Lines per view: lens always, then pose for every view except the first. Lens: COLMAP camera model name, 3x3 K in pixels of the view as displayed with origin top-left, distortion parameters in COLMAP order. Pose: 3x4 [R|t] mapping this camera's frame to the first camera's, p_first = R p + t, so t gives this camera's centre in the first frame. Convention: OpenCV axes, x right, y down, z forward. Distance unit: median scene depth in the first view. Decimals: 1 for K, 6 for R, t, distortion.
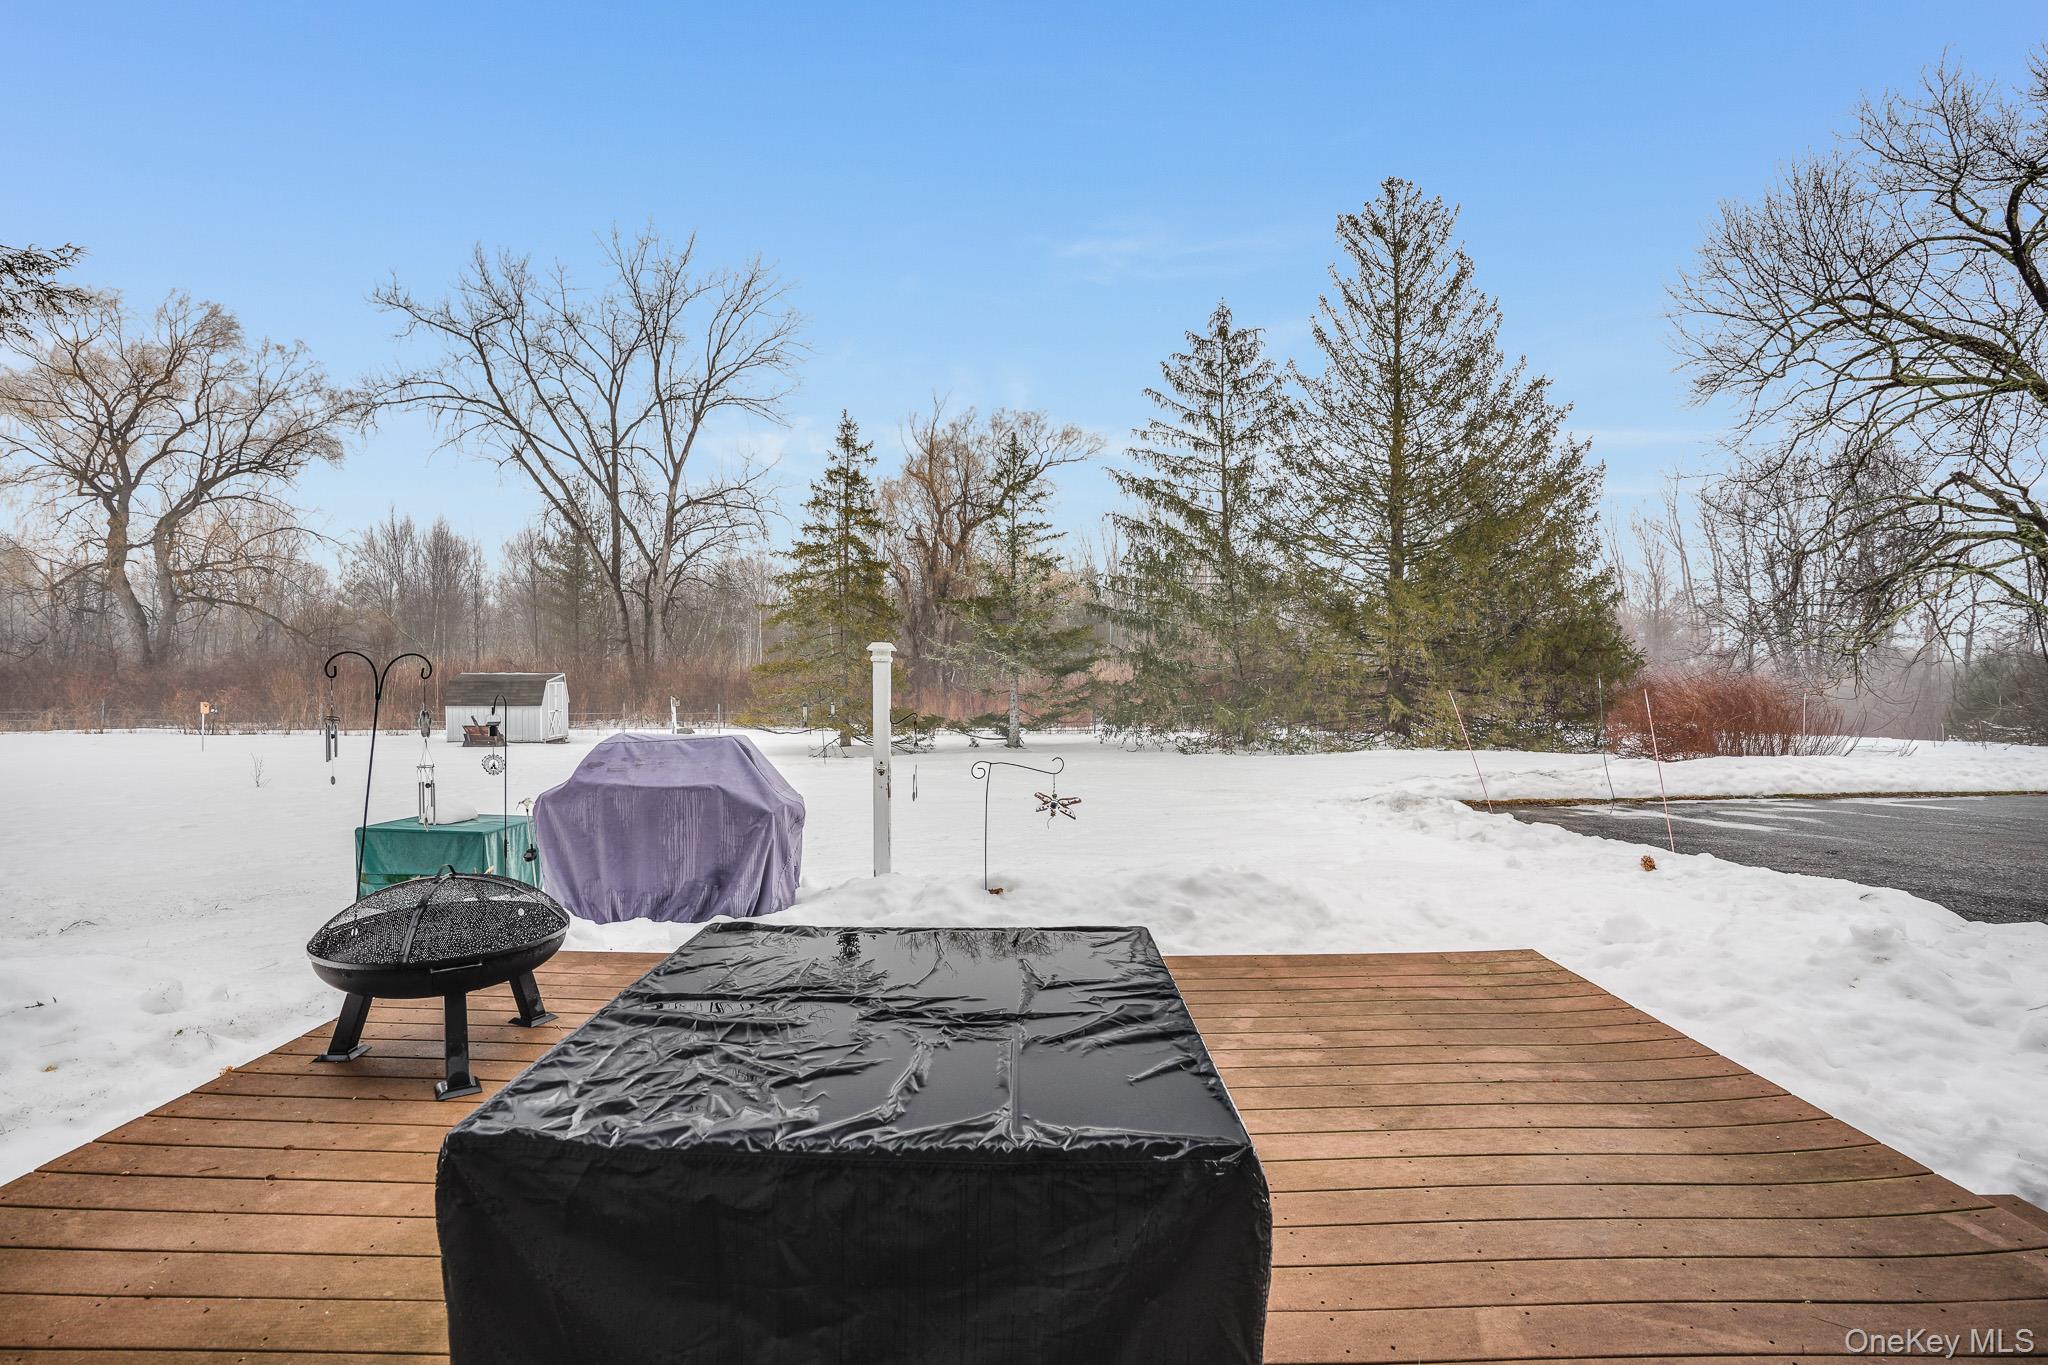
lens RADIAL K [[988.5, 0, 1030.8], [0, 988.5, 683.4], [0, 0, 1]] dist [-0.031016, -0.001147]
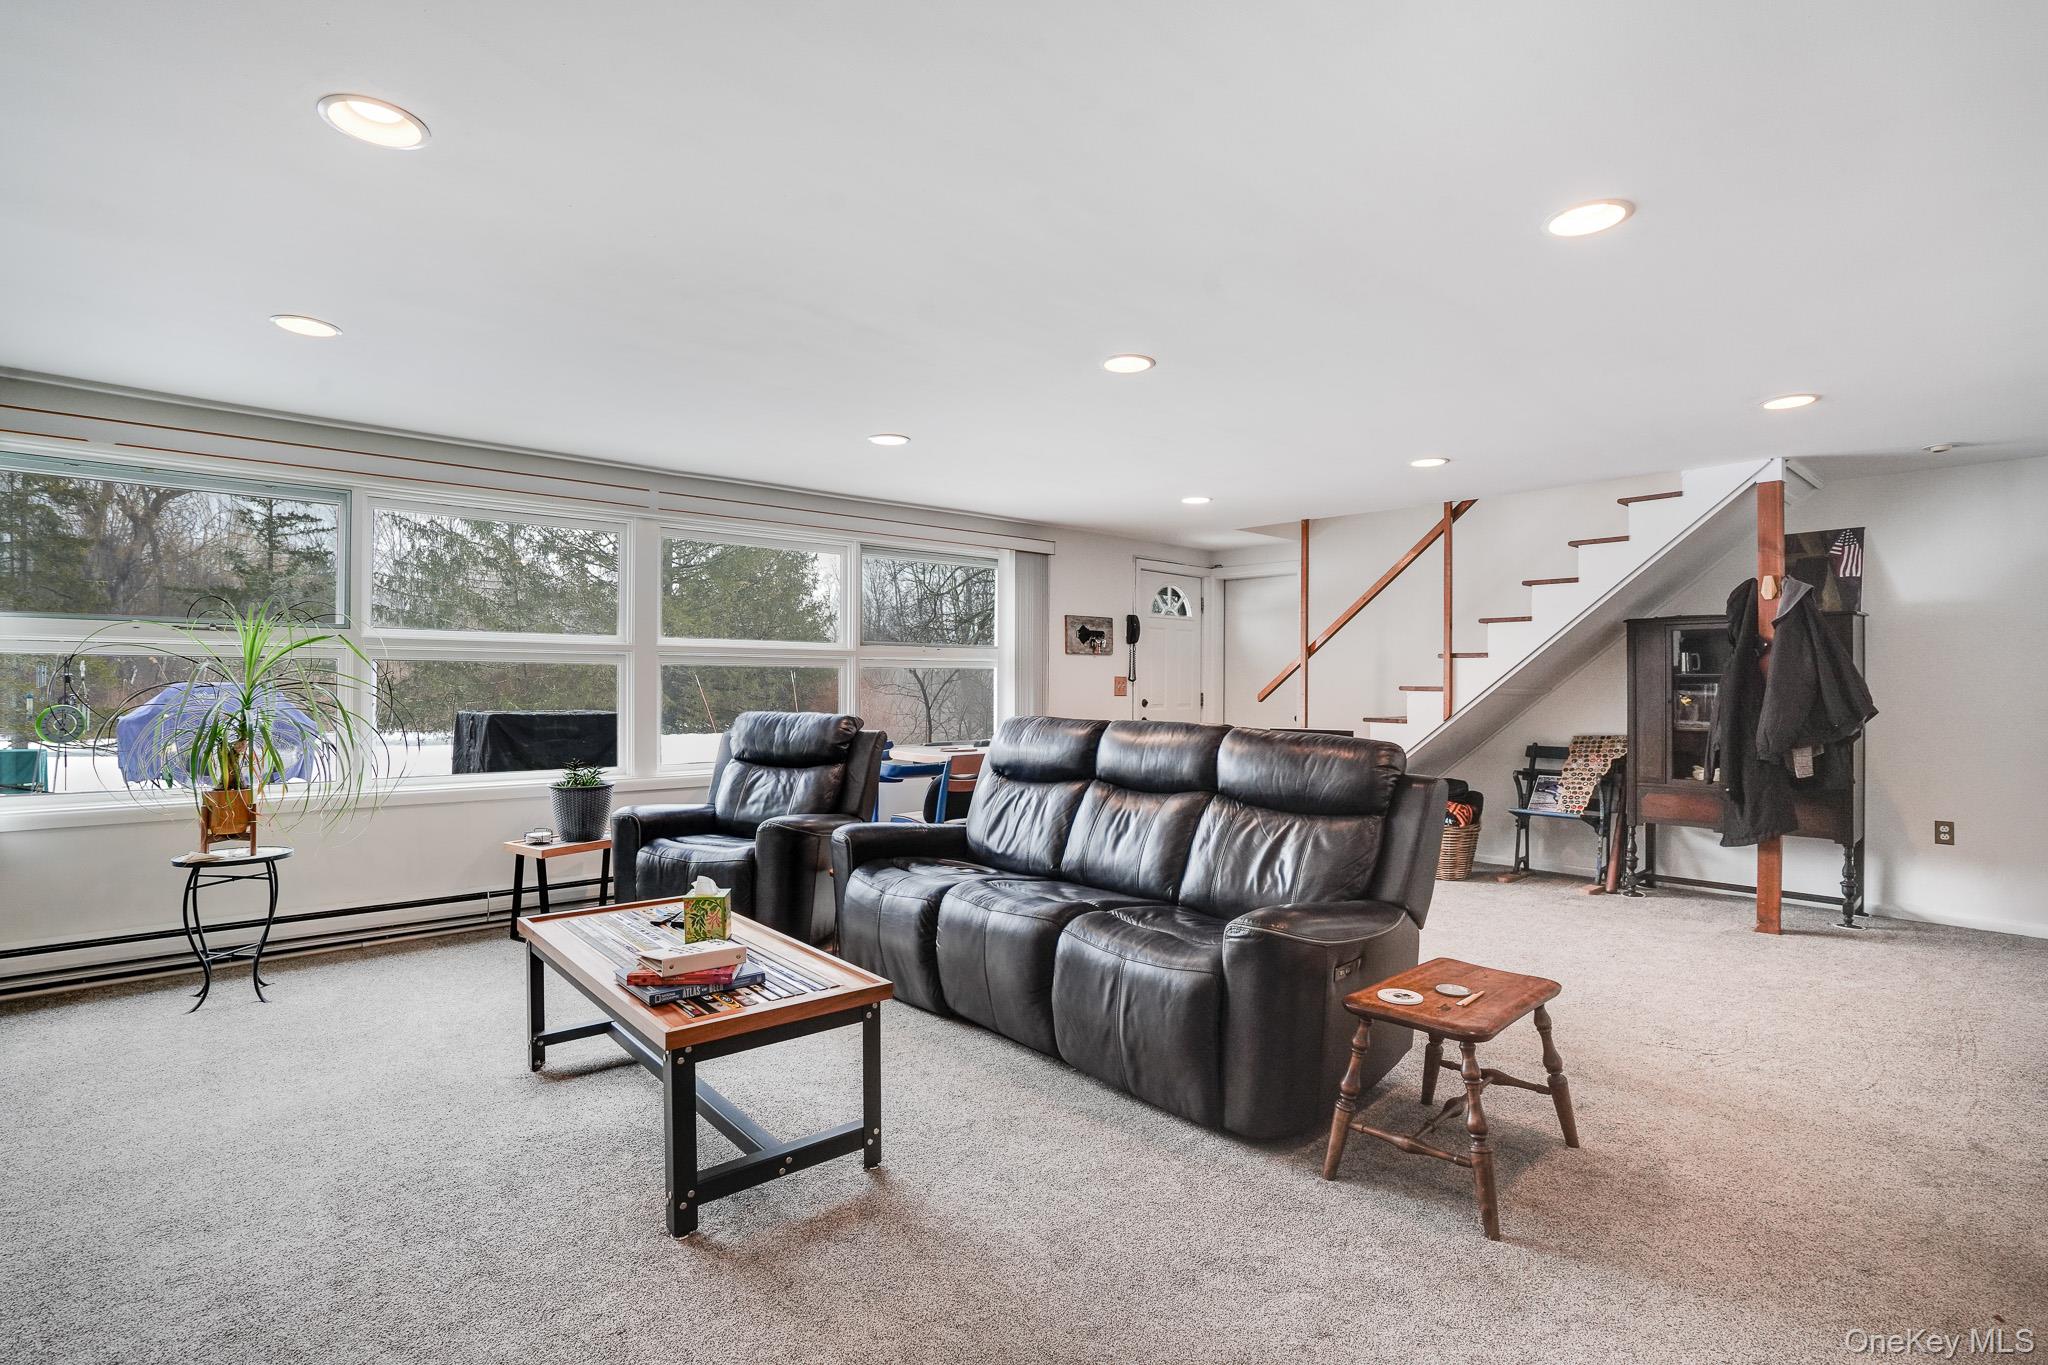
lens RADIAL K [[988.5, 0, 1011.0], [0, 988.5, 682.2], [0, 0, 1]] dist [-0.031016, -0.001147]
pose [[0.756793, 0.001513, 0.653653, -0.086341], [0.001199, 0.999992, -0.003702, 0.005175], [-0.653654, 0.003585, 0.756785, -0.164649]]
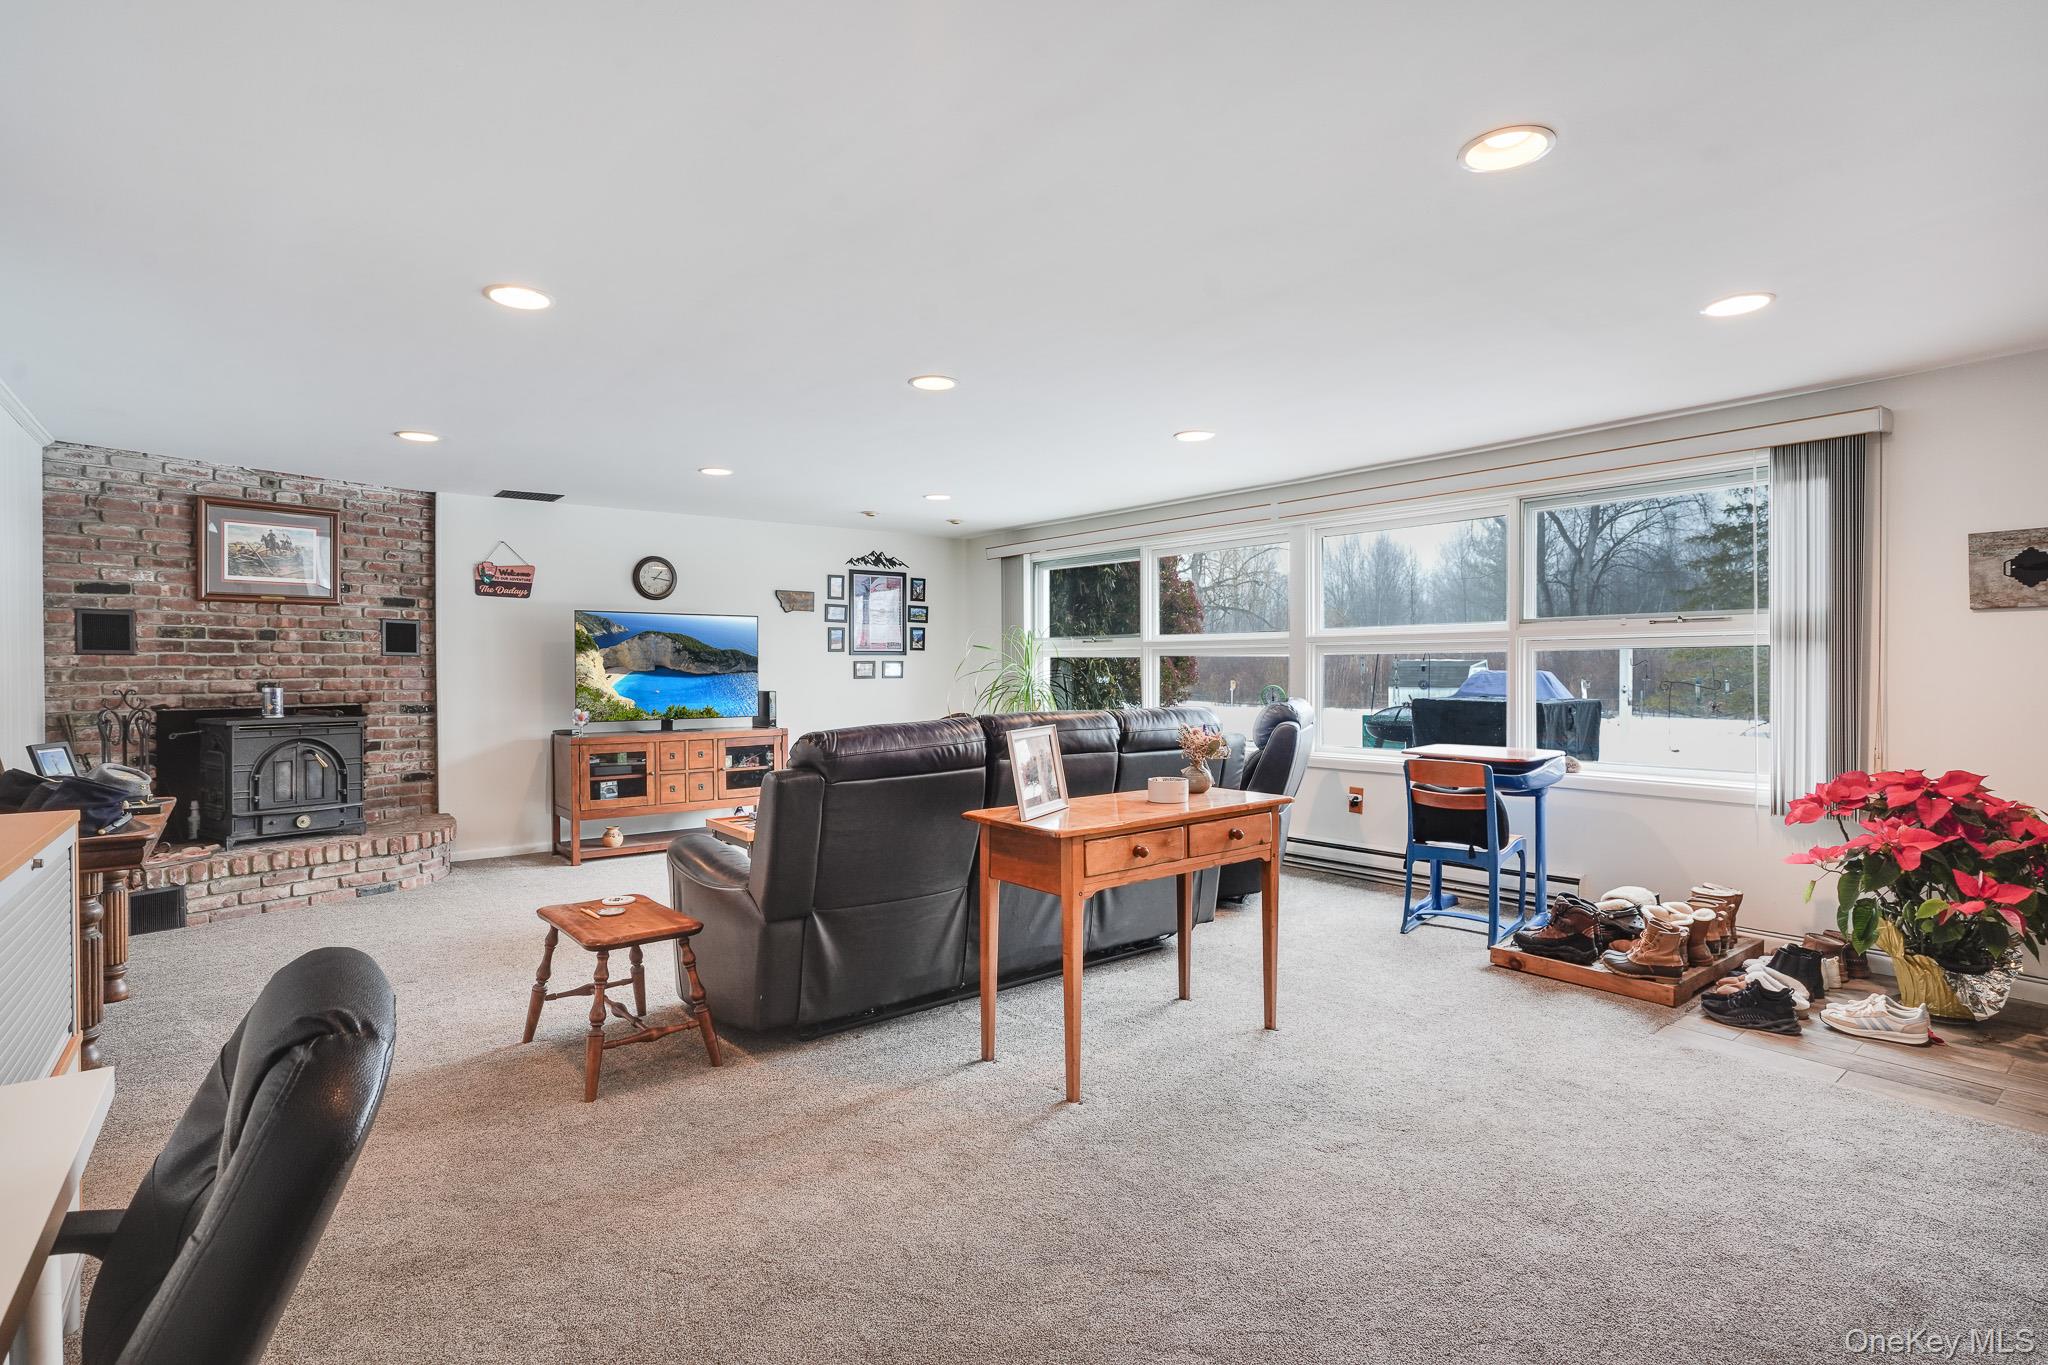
lens RADIAL K [[988.5, 0, 1023.4], [0, 988.5, 678.4], [0, 0, 1]] dist [-0.031016, -0.001147]
pose [[0.628303, 0.002730, -0.777964, 0.083734], [0.000747, 0.999991, 0.004113, 0.005225], [0.777968, -0.003165, 0.628296, -0.157085]]
